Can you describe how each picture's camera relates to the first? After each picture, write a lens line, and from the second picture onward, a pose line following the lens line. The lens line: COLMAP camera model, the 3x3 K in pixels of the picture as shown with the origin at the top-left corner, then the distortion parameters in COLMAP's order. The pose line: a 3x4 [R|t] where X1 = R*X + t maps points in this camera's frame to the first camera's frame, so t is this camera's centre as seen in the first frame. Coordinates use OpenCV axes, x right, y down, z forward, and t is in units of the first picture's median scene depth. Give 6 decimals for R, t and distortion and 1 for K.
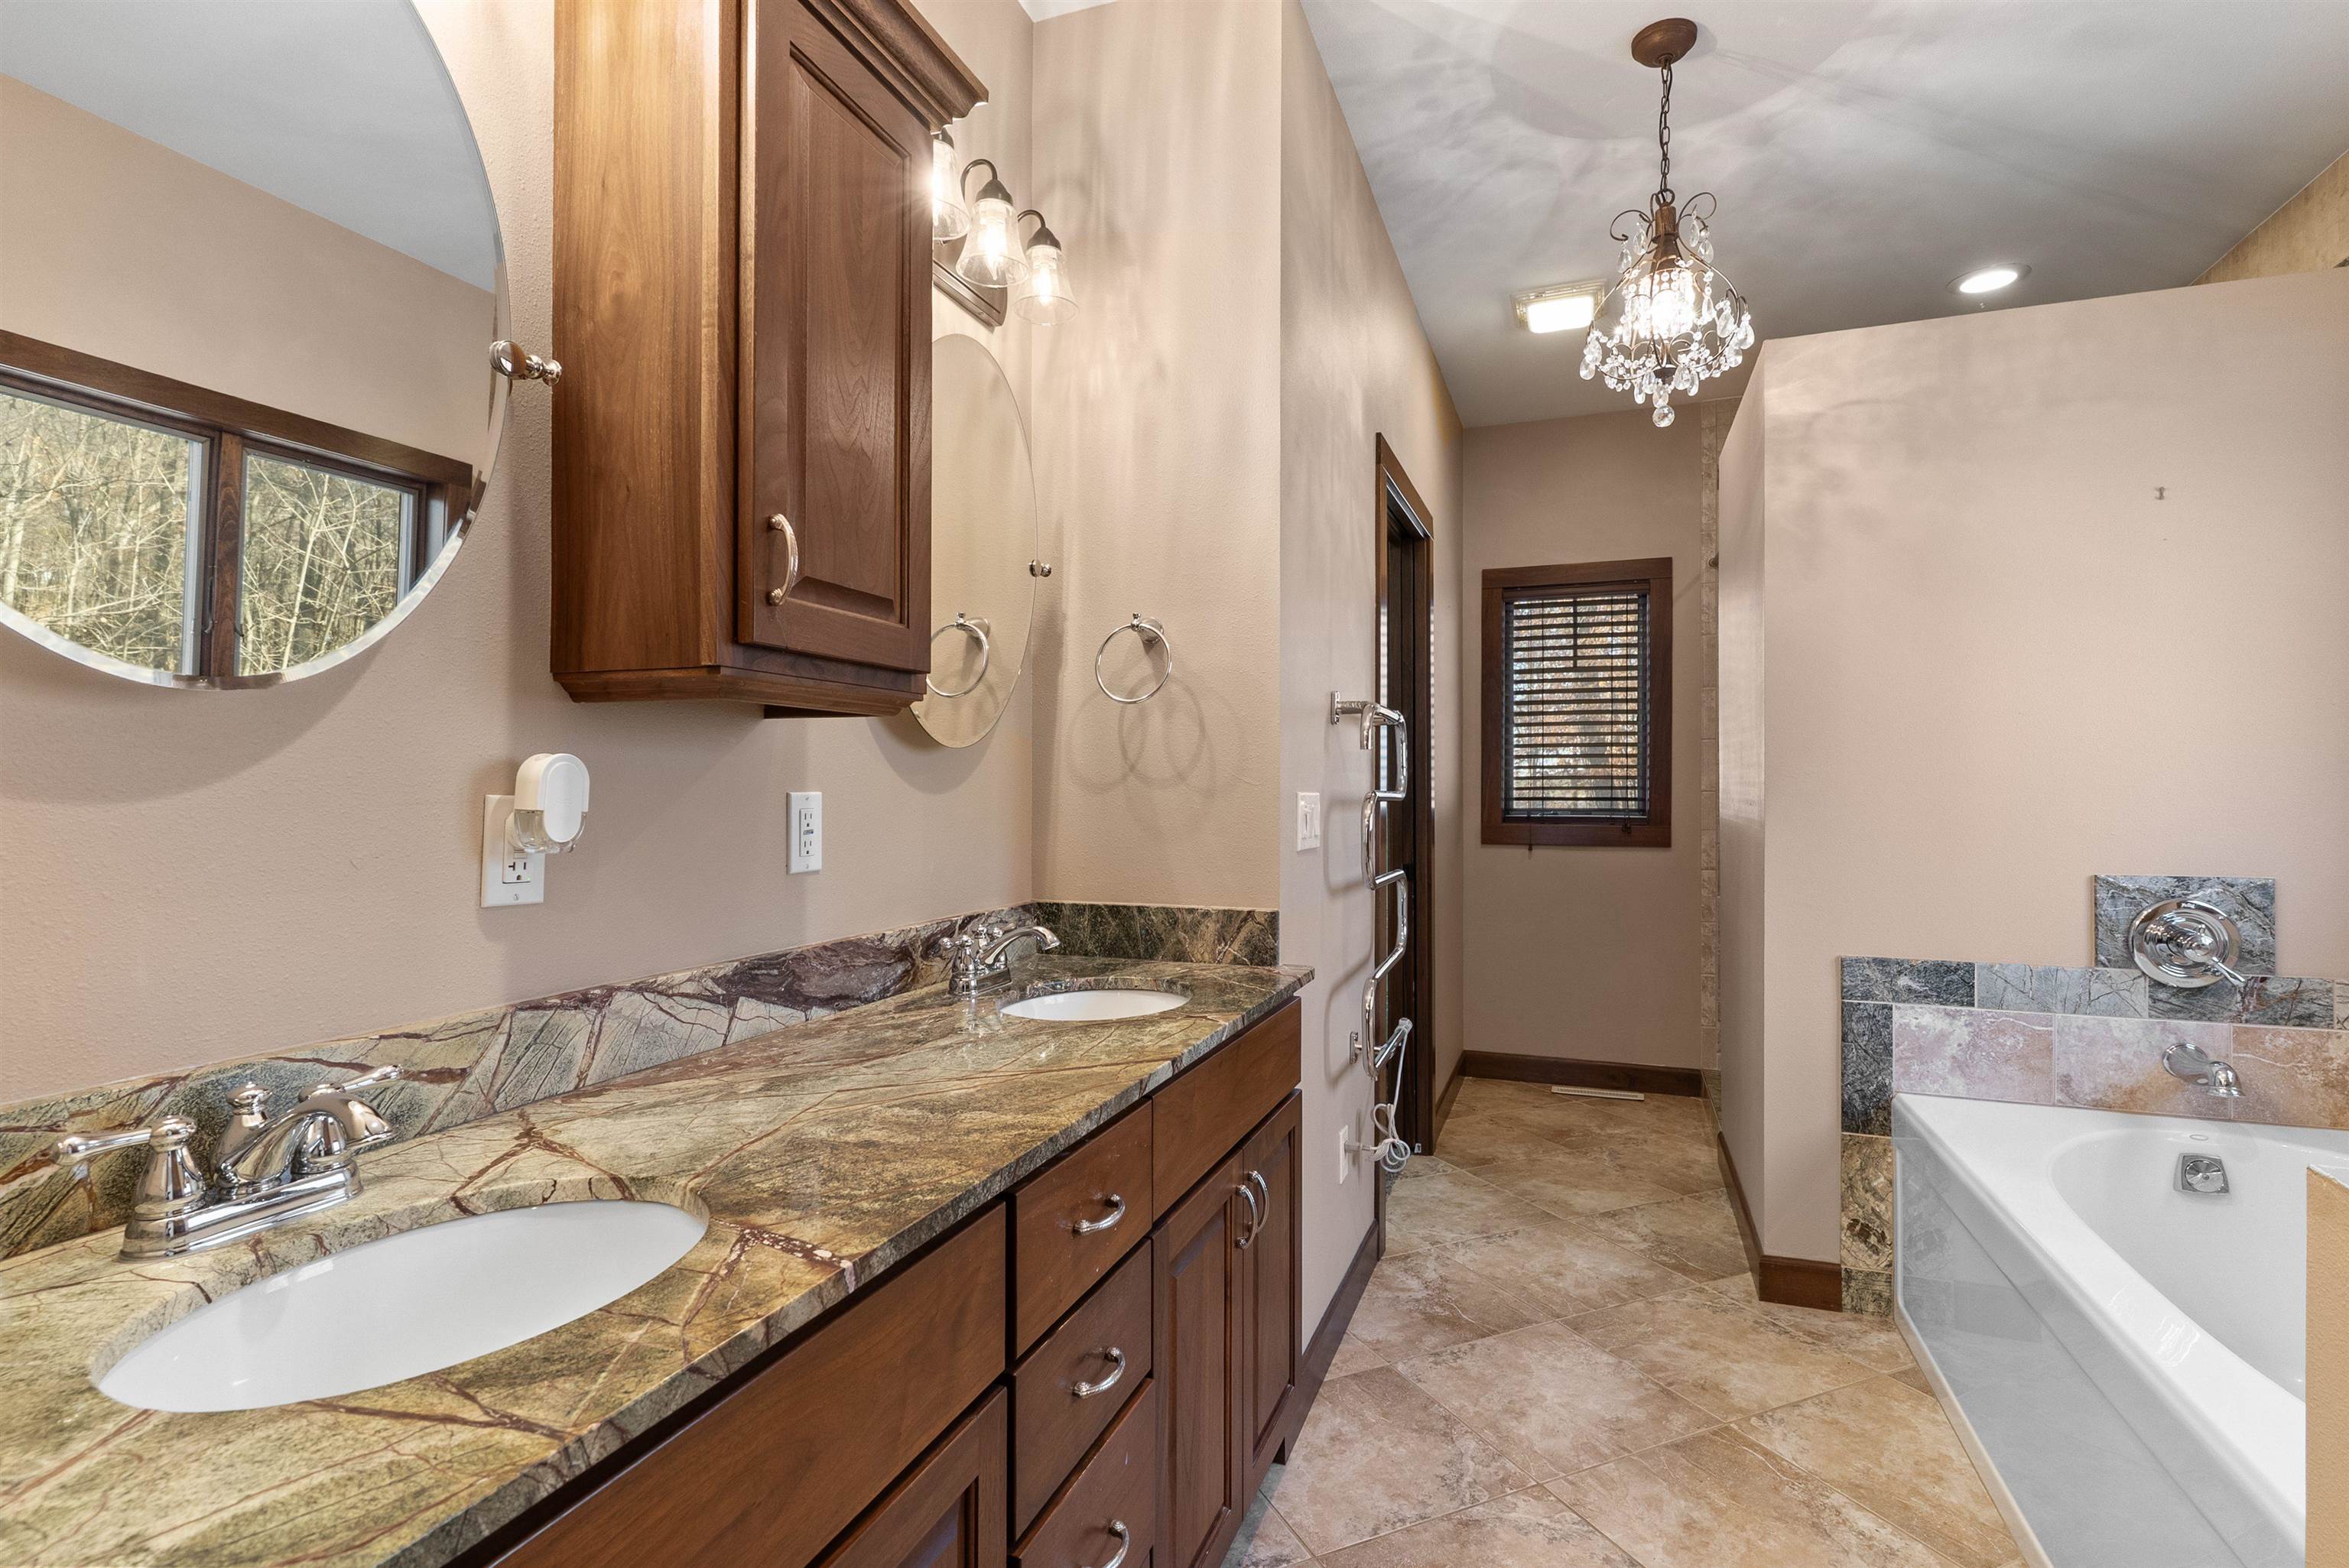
lens RADIAL K [[1129.0, 0, 1161.1], [0, 1129.0, 785.9], [0, 0, 1]] dist [0.004104, -0.002124]
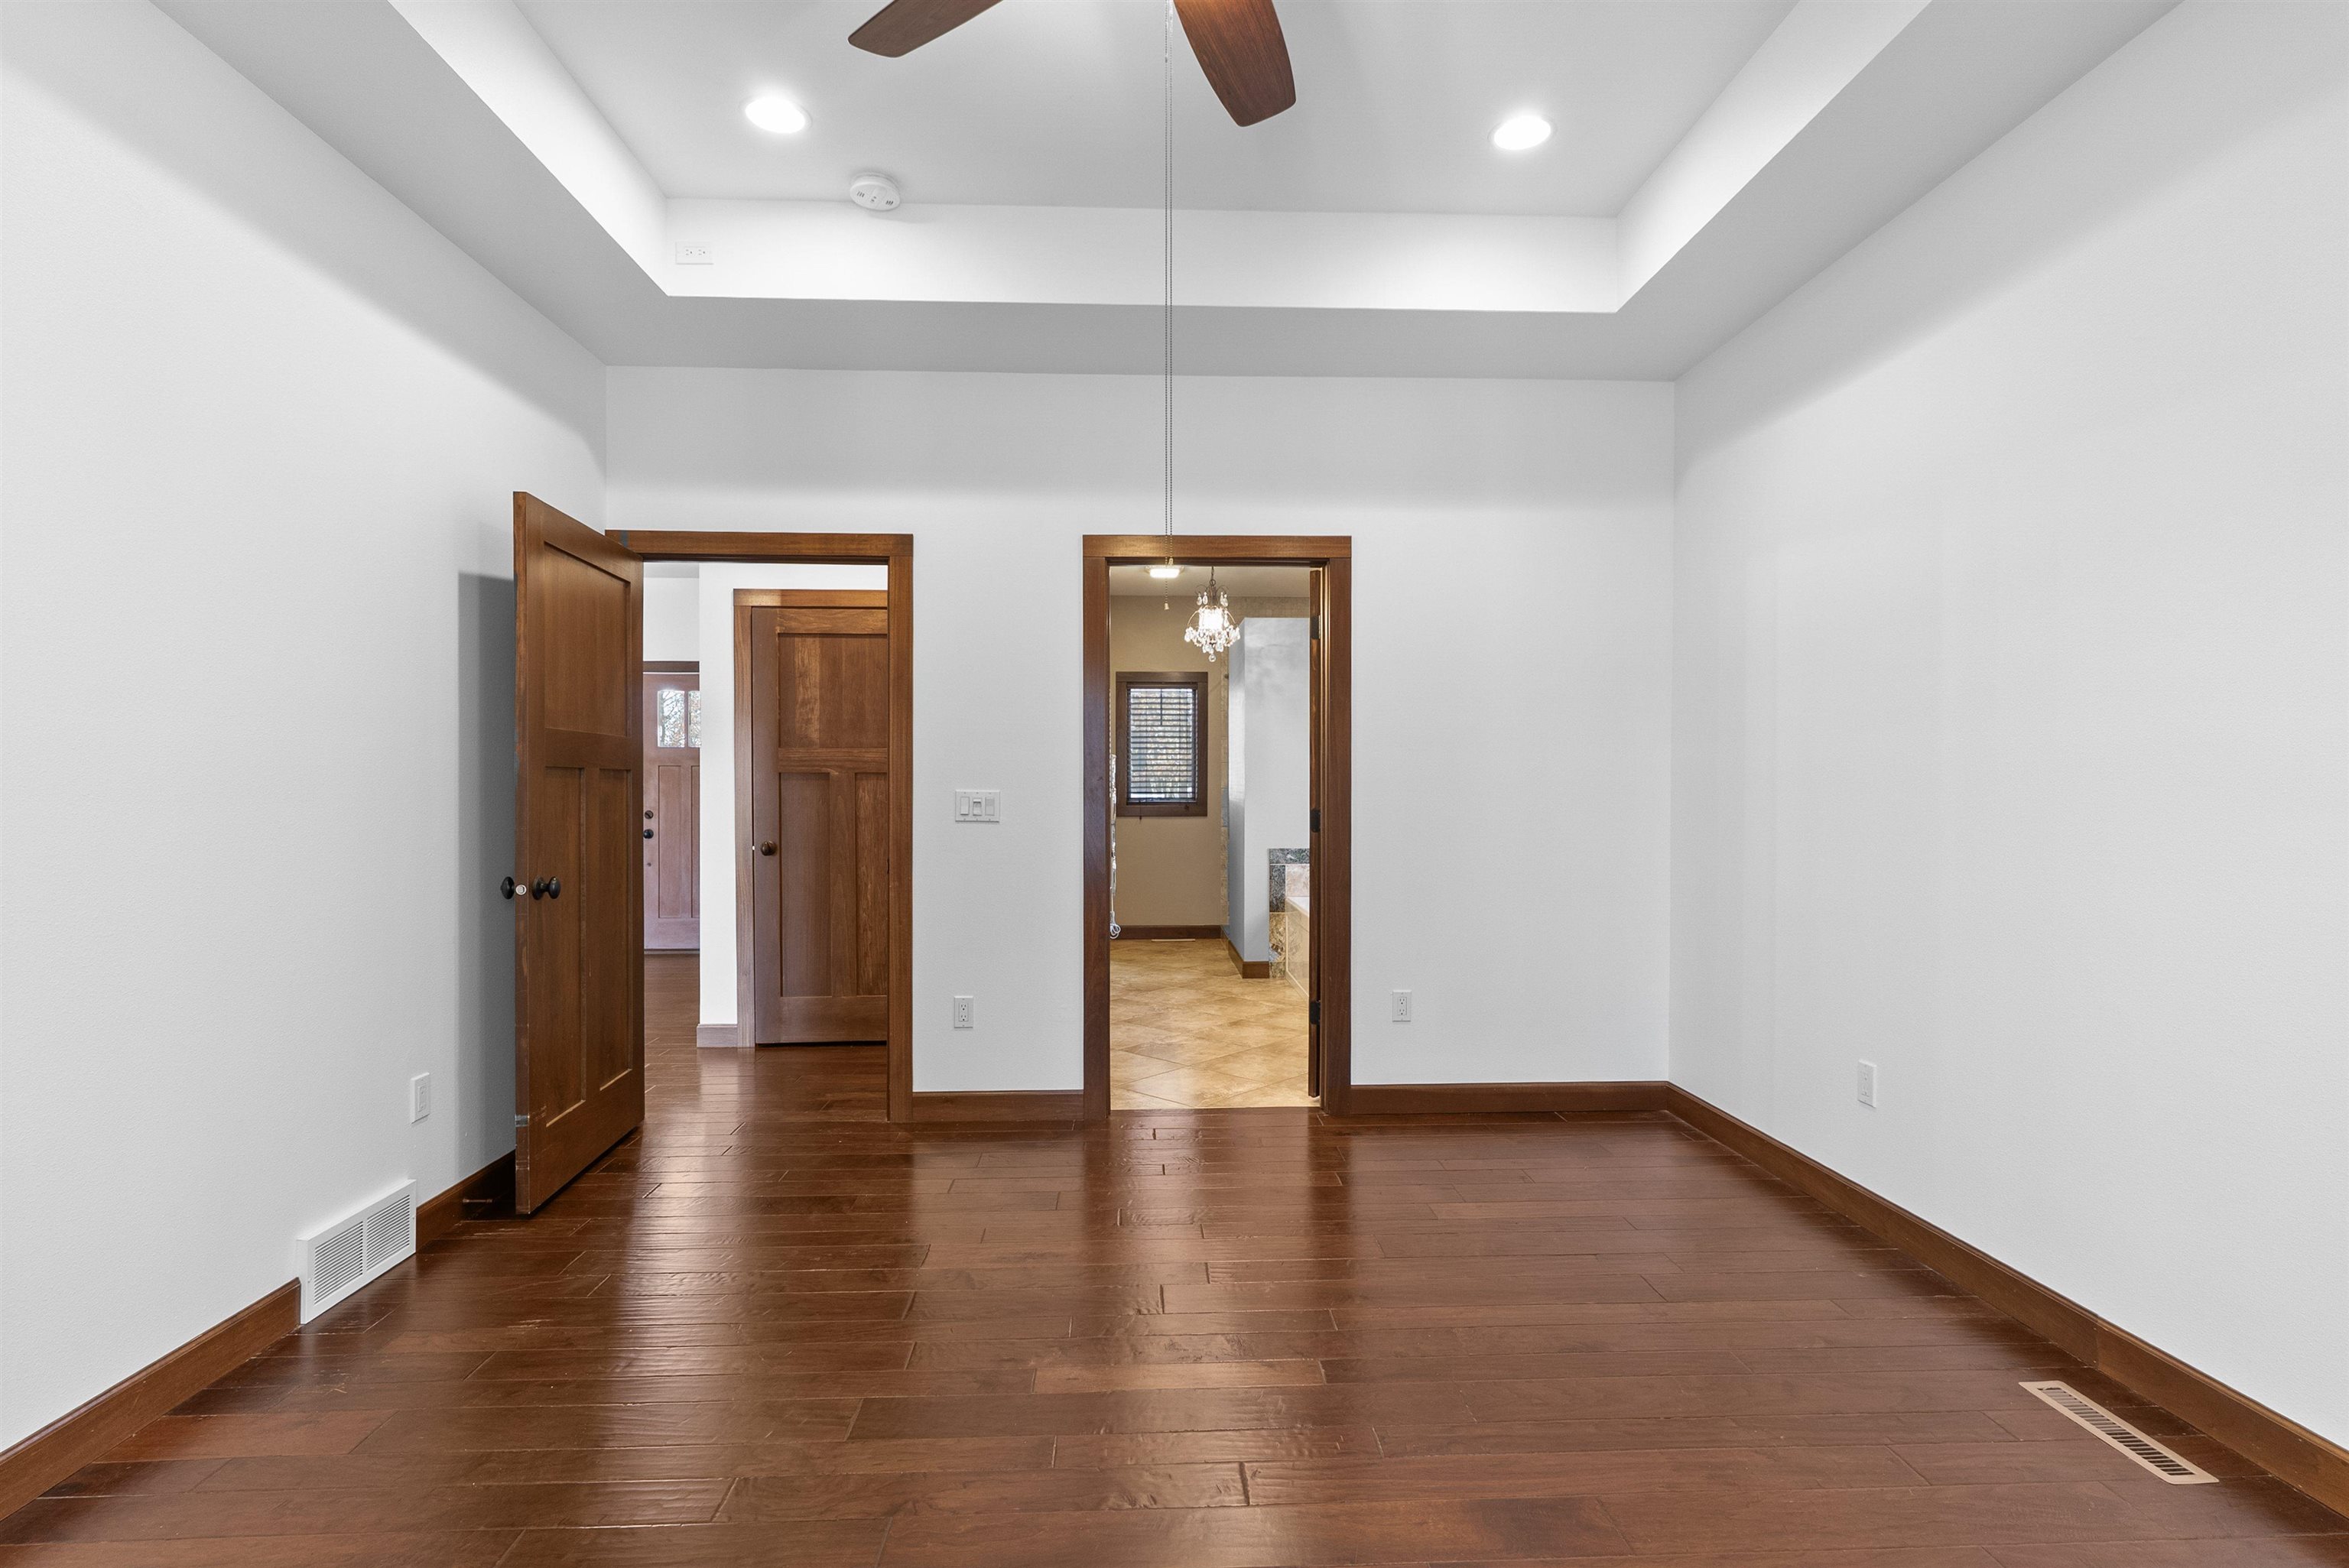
lens RADIAL K [[1129.0, 0, 1178.6], [0, 1129.0, 787.9], [0, 0, 1]] dist [0.004104, -0.002124]
pose [[0.915219, -0.001944, 0.402953, -0.686262], [-0.000089, 0.999987, 0.005026, -0.008336], [-0.402957, -0.004635, 0.915207, -1.384309]]
